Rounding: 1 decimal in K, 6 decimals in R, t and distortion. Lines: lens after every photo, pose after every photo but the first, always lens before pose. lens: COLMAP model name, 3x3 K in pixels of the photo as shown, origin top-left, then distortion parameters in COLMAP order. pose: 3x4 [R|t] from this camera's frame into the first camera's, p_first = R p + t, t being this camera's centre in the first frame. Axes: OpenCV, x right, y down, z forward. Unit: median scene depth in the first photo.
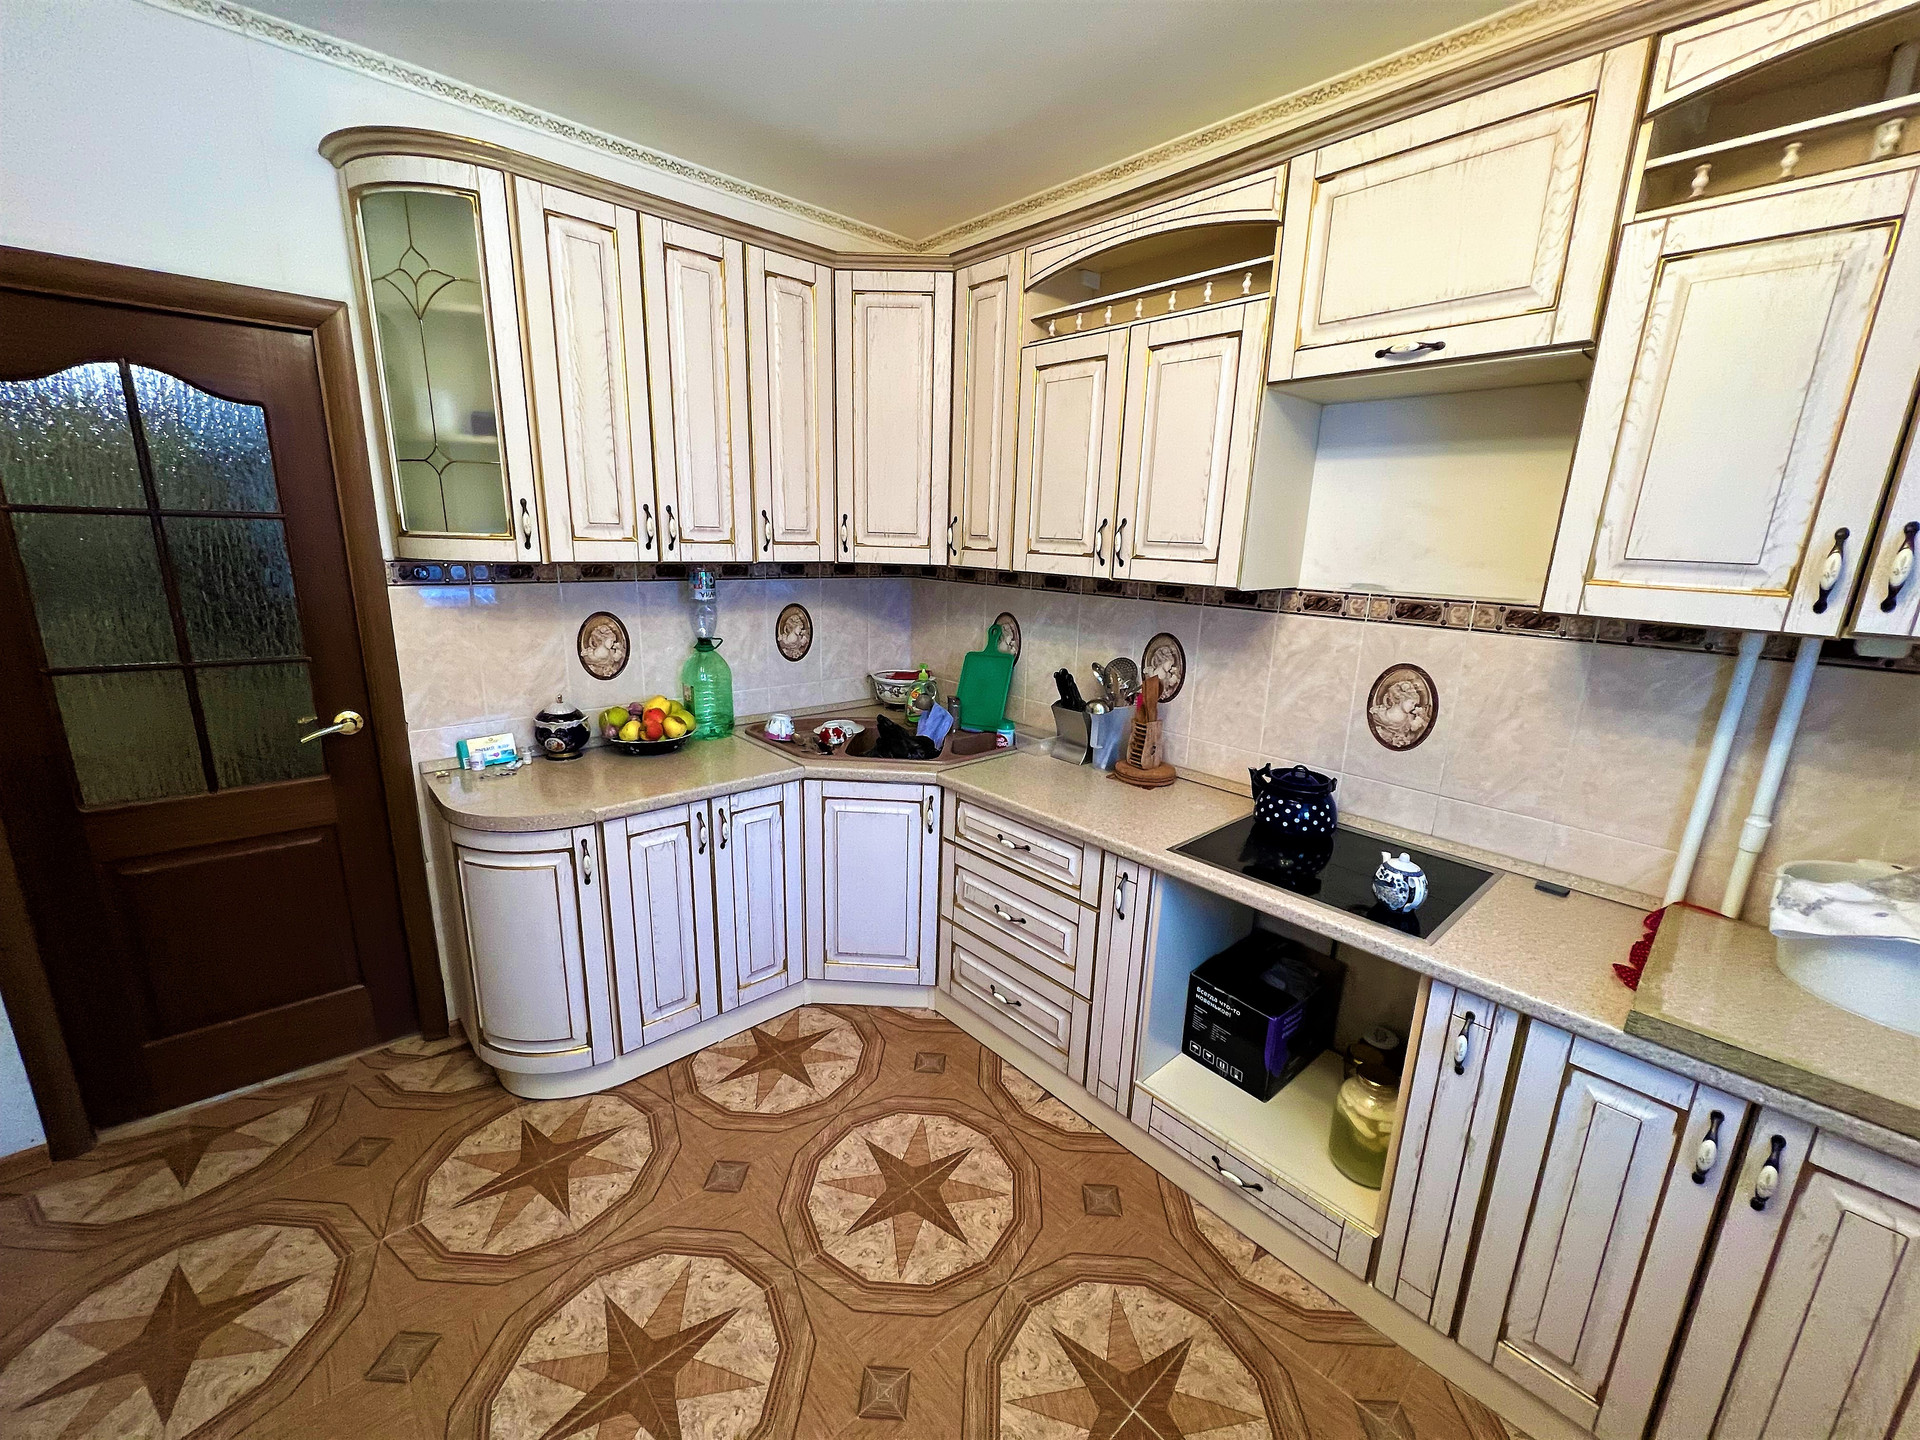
lens RADIAL K [[770.3, 0, 969.5], [0, 770.3, 720.5], [0, 0, 1]] dist [-0.001038, -0.000009]
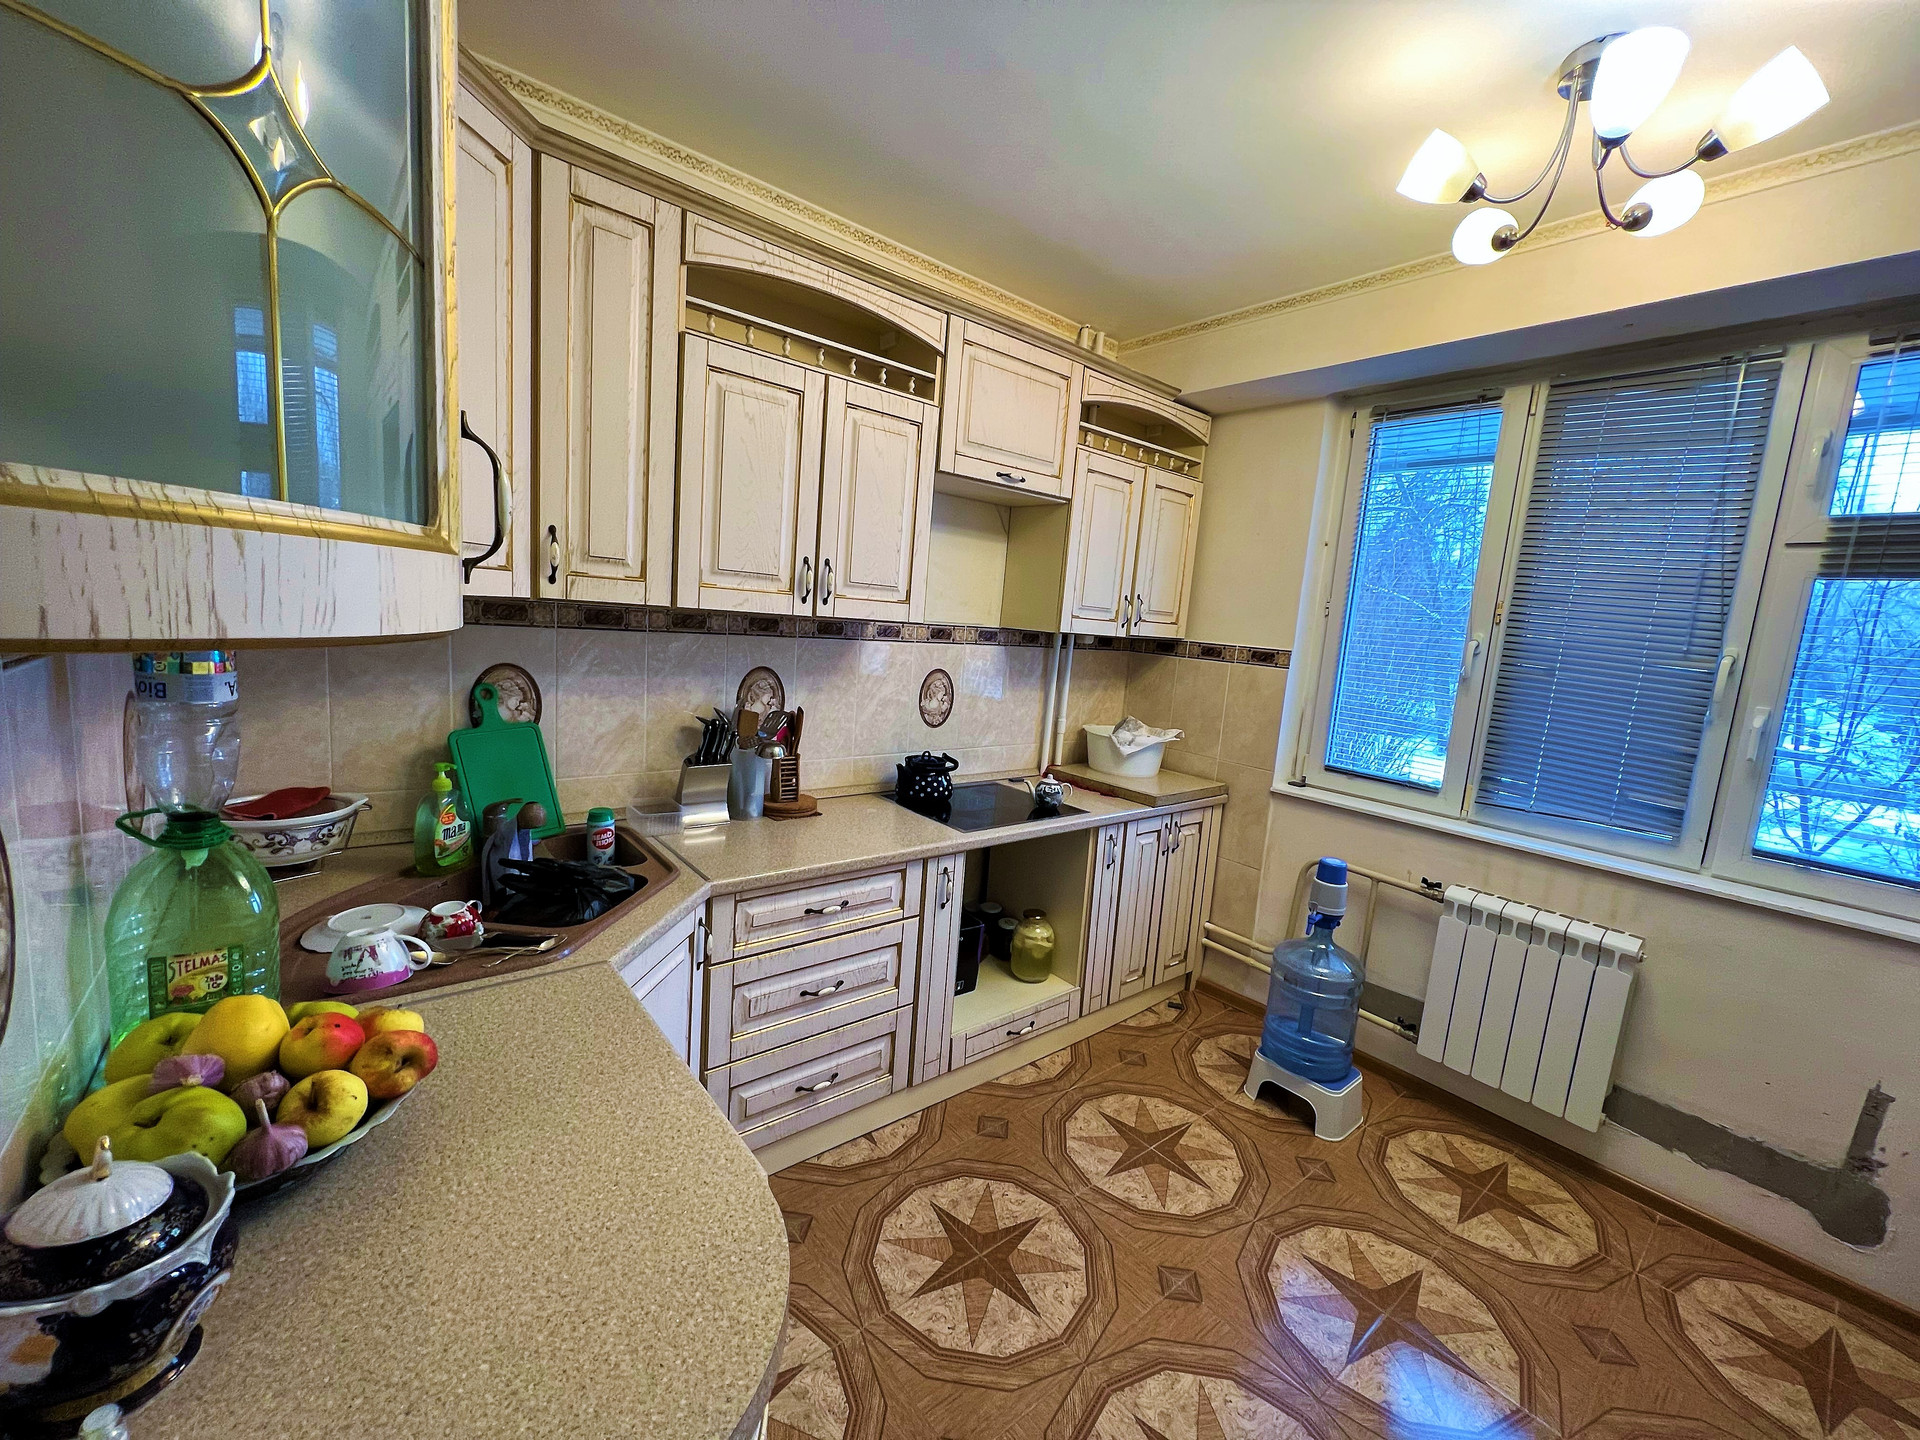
lens RADIAL K [[762.2, 0, 970.0], [0, 762.2, 720.6], [0, 0, 1]] dist [-0.000276, -0.000601]
pose [[0.051550, -0.165624, 0.984841, -0.847830], [0.162171, 0.974451, 0.155389, -0.183265], [-0.985415, 0.151702, 0.077092, 0.786135]]
